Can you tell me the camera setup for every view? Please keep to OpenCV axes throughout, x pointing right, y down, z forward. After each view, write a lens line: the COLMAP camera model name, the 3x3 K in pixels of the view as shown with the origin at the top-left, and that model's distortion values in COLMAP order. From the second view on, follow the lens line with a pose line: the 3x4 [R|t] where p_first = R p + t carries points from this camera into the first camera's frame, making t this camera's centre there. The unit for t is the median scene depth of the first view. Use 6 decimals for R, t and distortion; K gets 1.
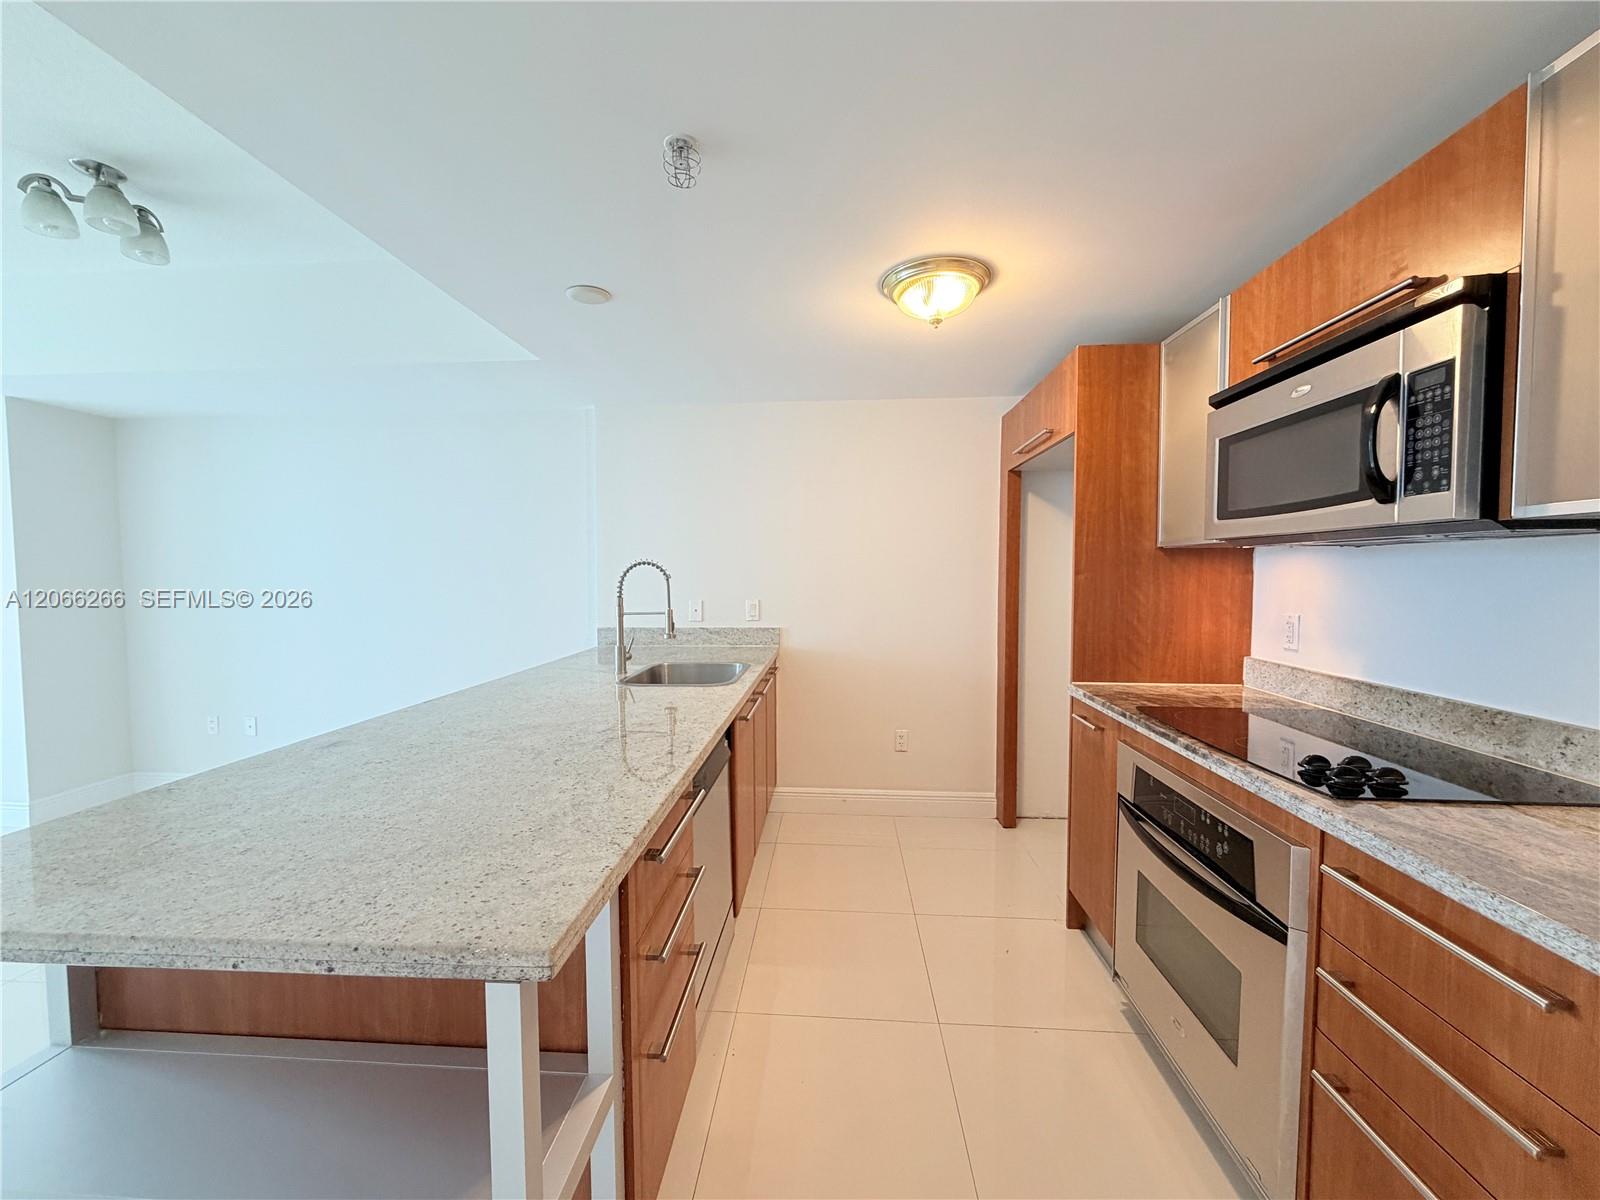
lens RADIAL K [[632.2, 0, 795.0], [0, 632.2, 598.7], [0, 0, 1]] dist [-0.001078, -0.000078]
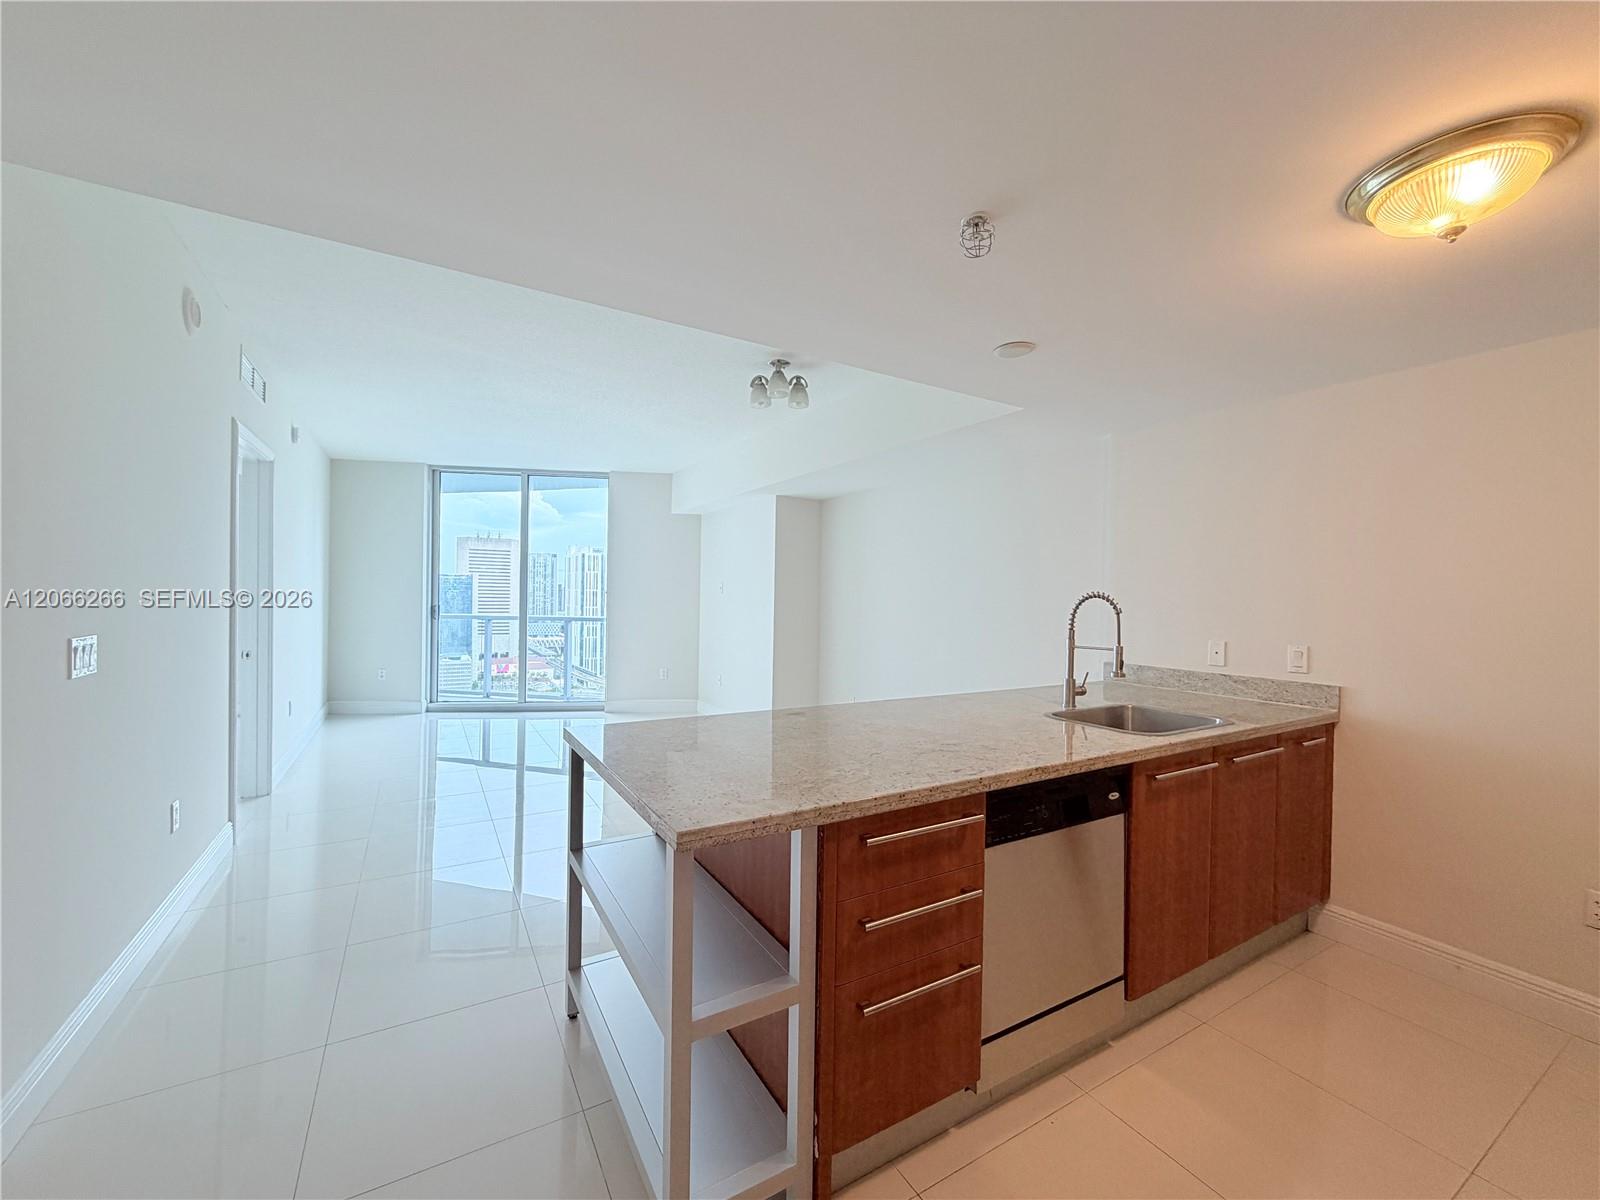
lens RADIAL K [[632.2, 0, 795.0], [0, 632.2, 598.7], [0, 0, 1]] dist [-0.001078, -0.000078]
pose [[0.566745, 0.019234, -0.823669, 0.349883], [-0.057383, 0.998221, -0.016174, -0.011928], [0.821892, 0.056431, 0.566841, 0.091399]]
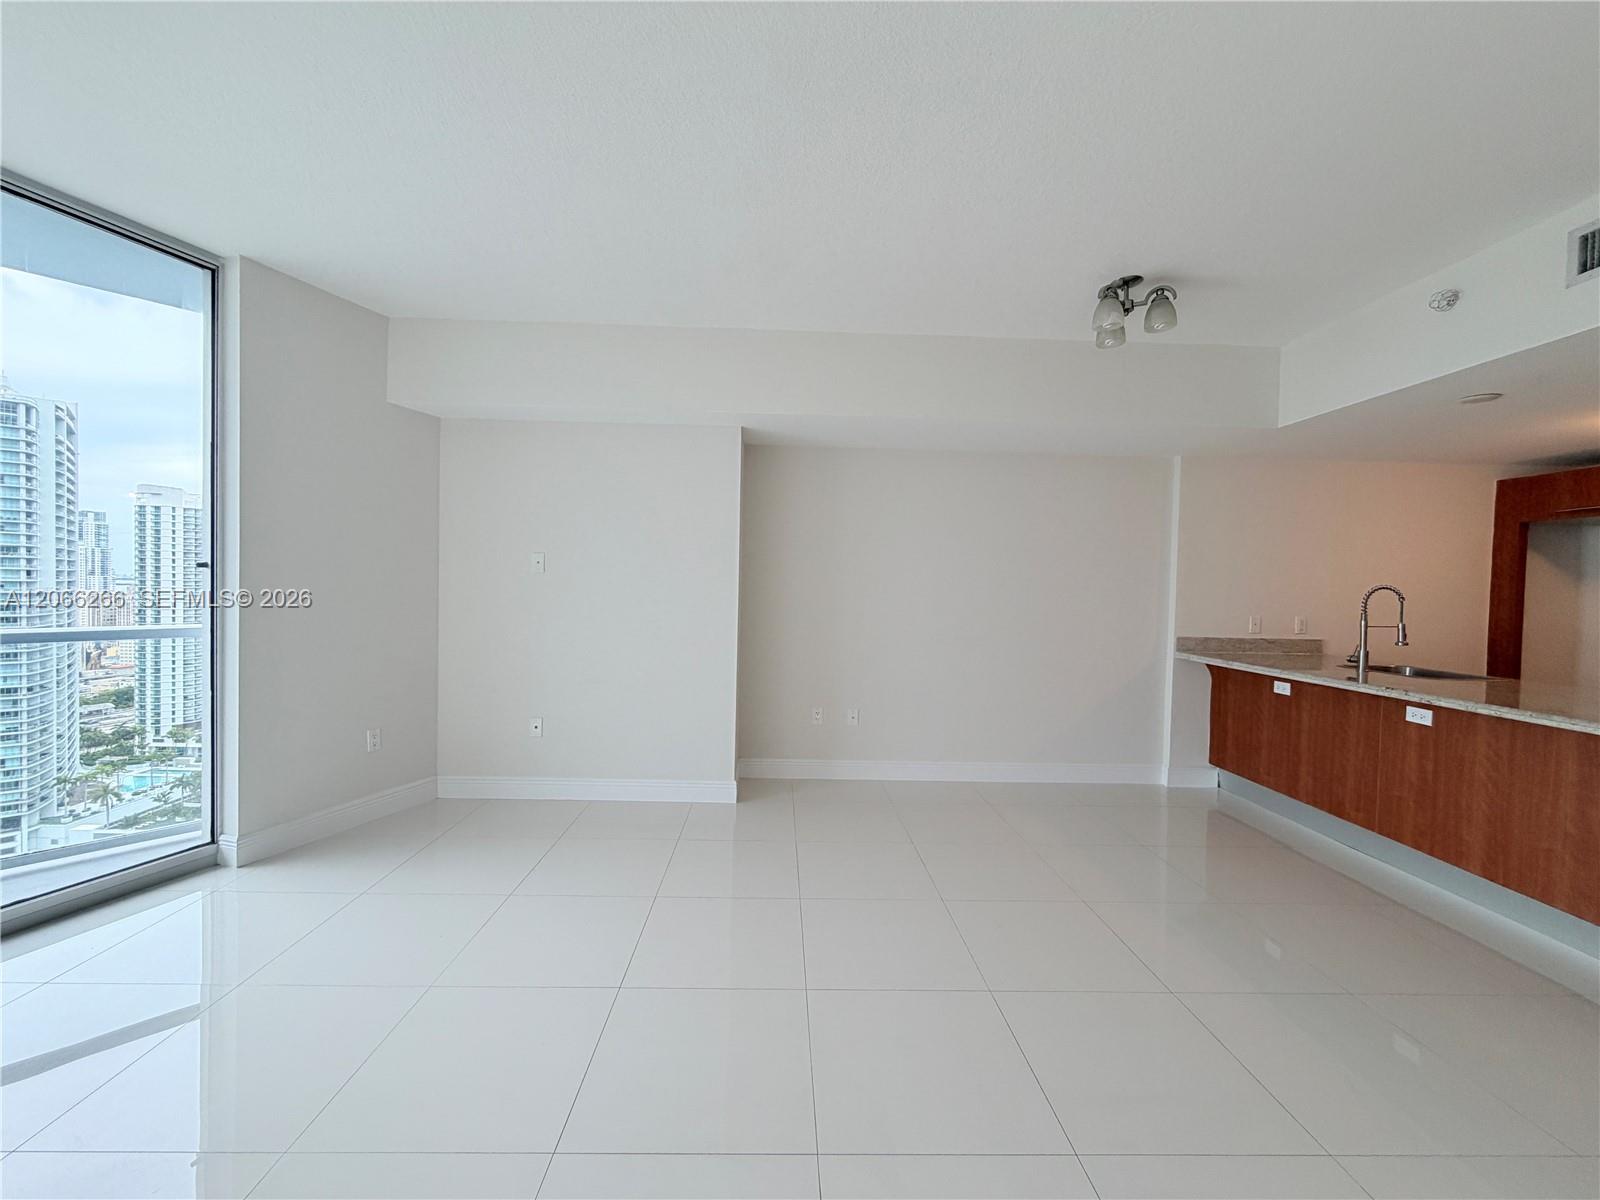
lens RADIAL K [[635.8, 0, 792.4], [0, 635.8, 599.6], [0, 0, 1]] dist [-0.000359, -0.000177]
pose [[0.995517, 0.024279, 0.091418, -1.883433], [-0.022299, 0.999495, -0.022619, 0.030292], [-0.091921, 0.020479, 0.995556, -0.243561]]
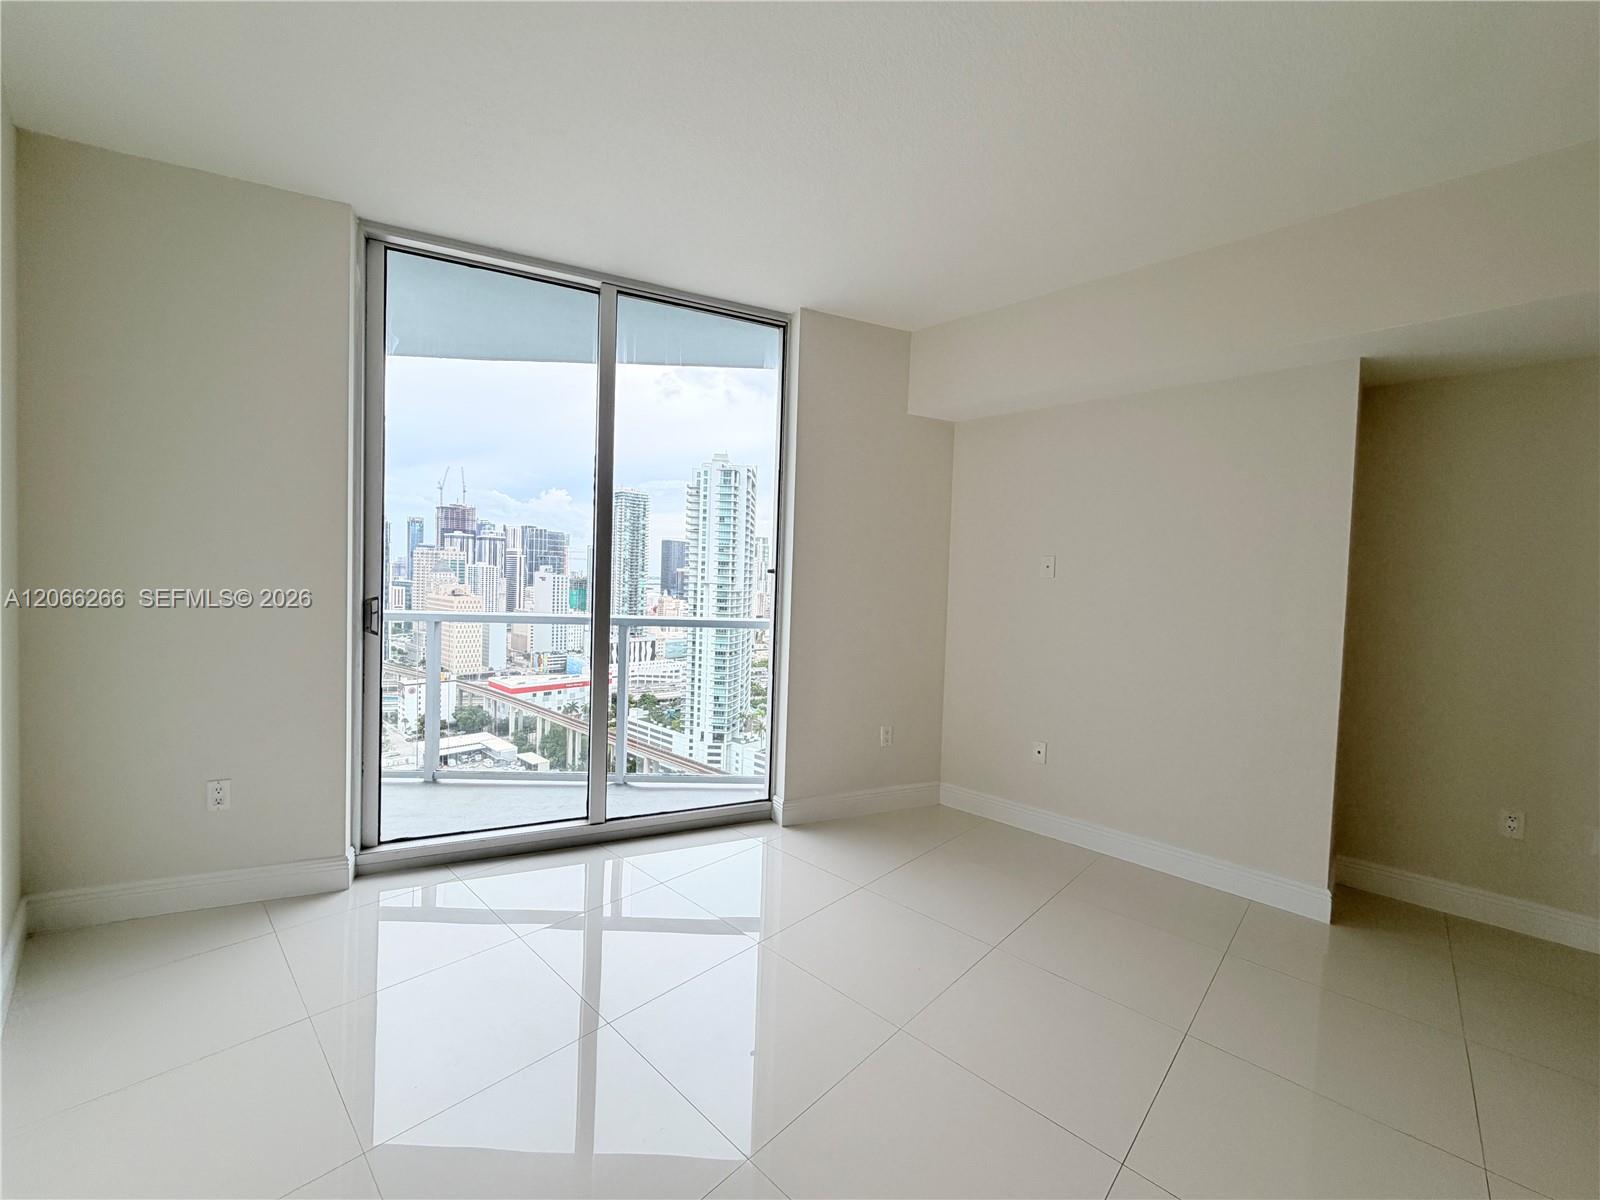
lens RADIAL K [[635.8, 0, 792.4], [0, 635.8, 599.6], [0, 0, 1]] dist [-0.000359, -0.000177]
pose [[0.769416, 0.051880, -0.636638, -1.911781], [-0.065226, 0.997867, 0.002486, 0.020644], [0.635409, 0.039613, 0.771159, -0.026980]]
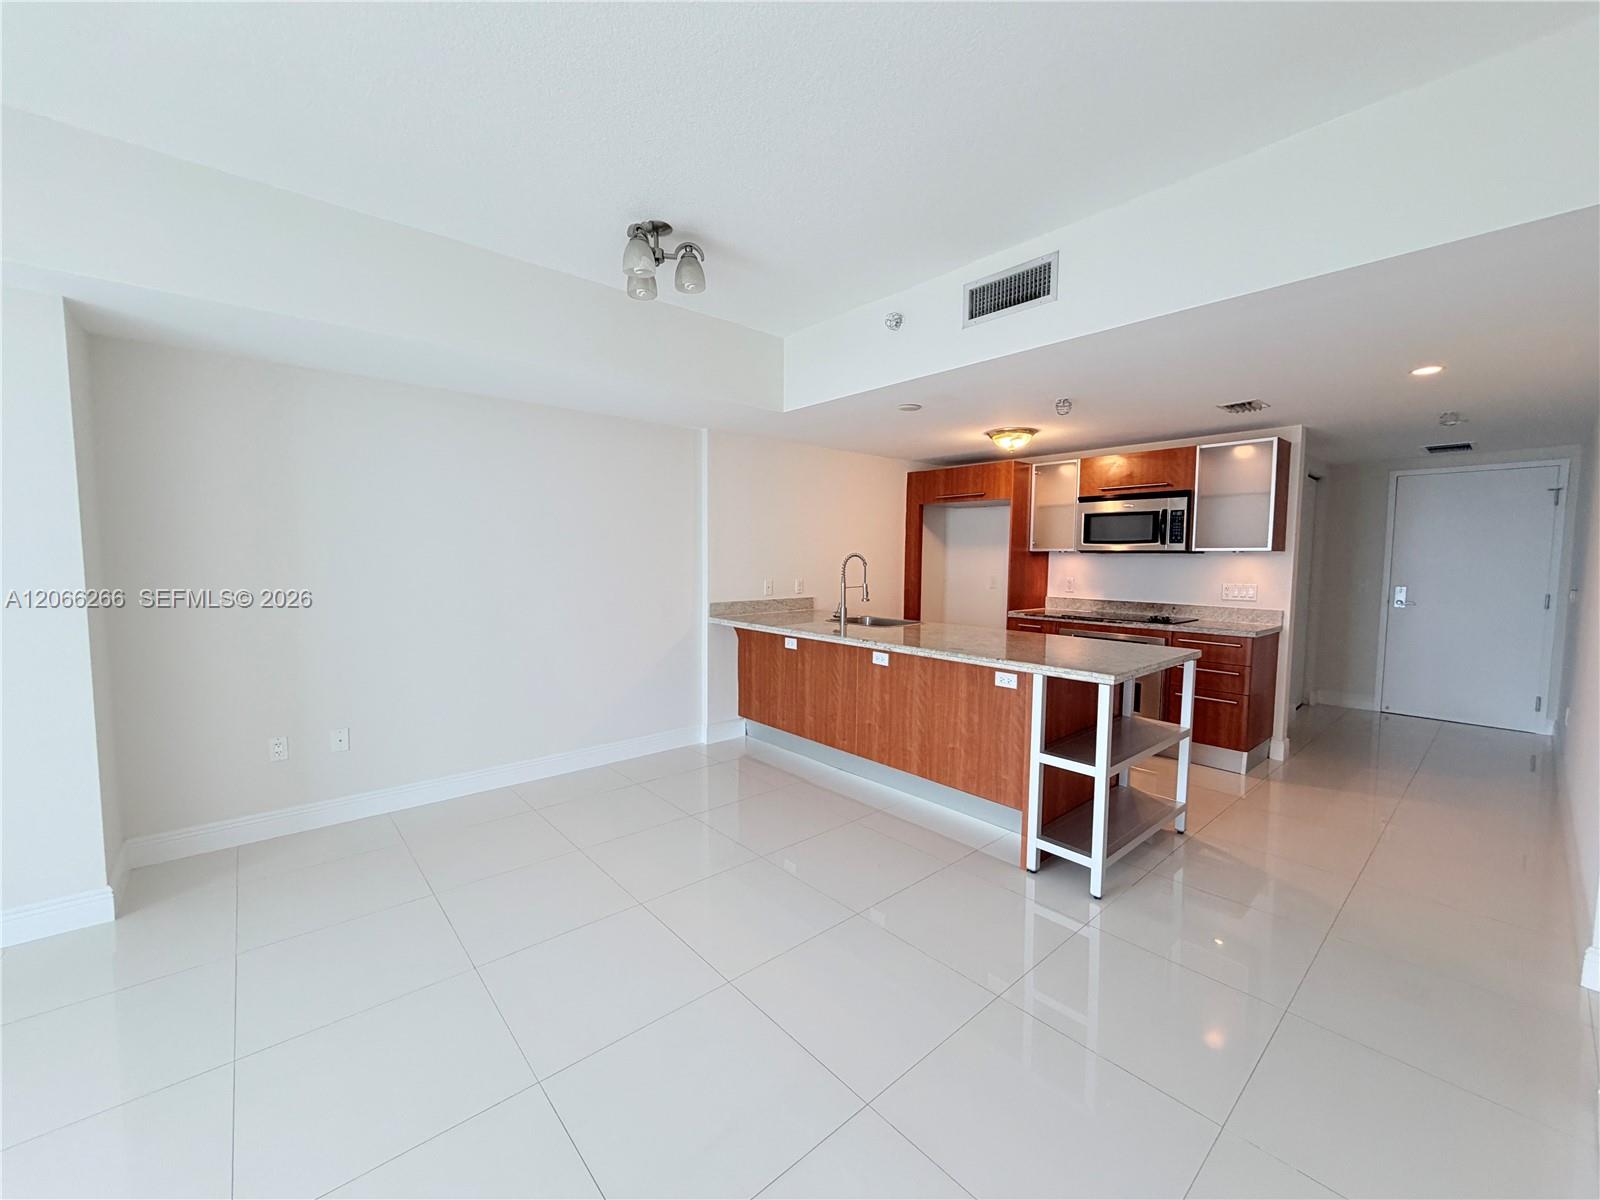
lens RADIAL K [[635.8, 0, 792.4], [0, 635.8, 599.6], [0, 0, 1]] dist [-0.000359, -0.000177]
pose [[0.710322, -0.041545, 0.702649, -1.780818], [0.021052, 0.999064, 0.037788, -0.010135], [-0.703562, -0.012049, 0.710532, -0.054506]]
